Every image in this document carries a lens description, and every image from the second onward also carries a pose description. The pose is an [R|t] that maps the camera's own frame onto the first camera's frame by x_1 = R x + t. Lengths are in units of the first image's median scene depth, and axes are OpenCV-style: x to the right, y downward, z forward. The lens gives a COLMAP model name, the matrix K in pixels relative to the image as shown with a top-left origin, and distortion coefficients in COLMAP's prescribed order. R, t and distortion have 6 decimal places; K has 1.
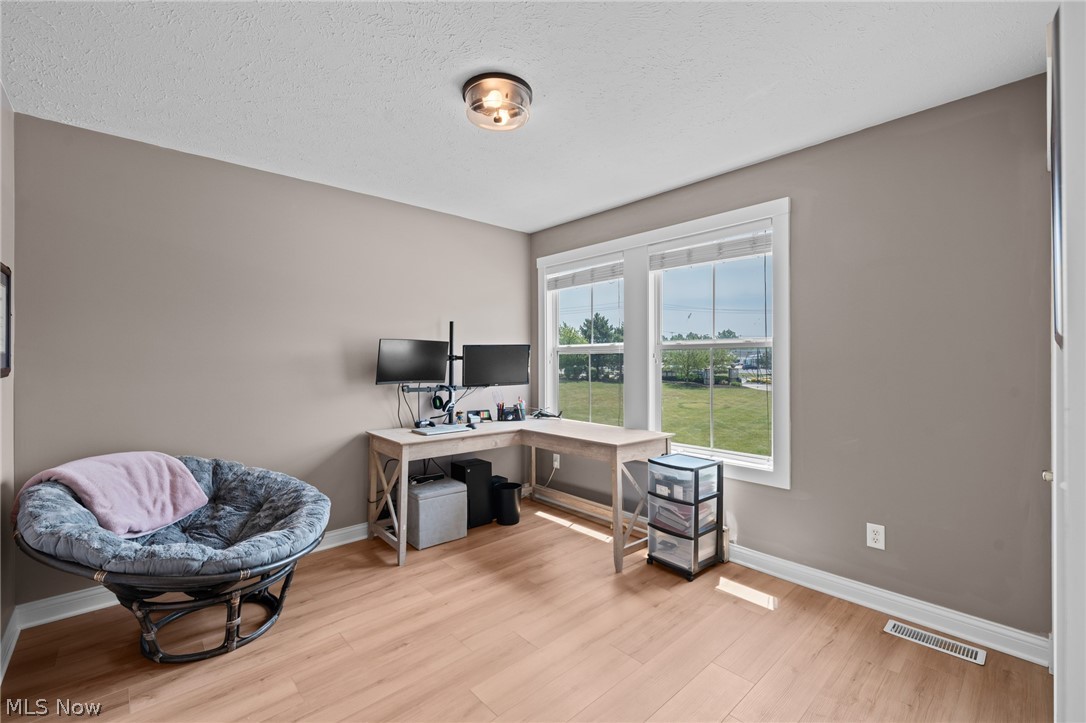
lens RADIAL K [[445.3, 0, 540.1], [0, 445.3, 362.4], [0, 0, 1]] dist [0.002866, -0.000796]
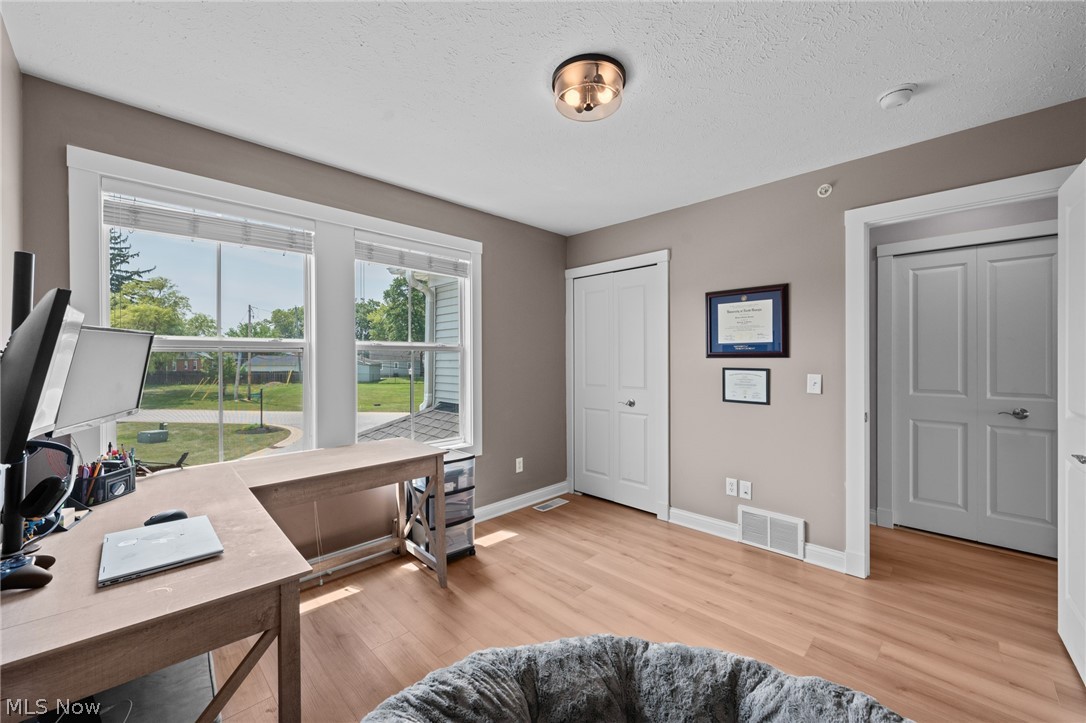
lens RADIAL K [[422.5, 0, 536.0], [0, 422.5, 356.0], [0, 0, 1]] dist [-0.003978, 0.000121]
pose [[-0.016982, 0.004712, 0.999845, -0.759583], [0.005710, 0.999973, -0.004615, -0.012992], [-0.999839, 0.005631, -0.017008, 0.863700]]
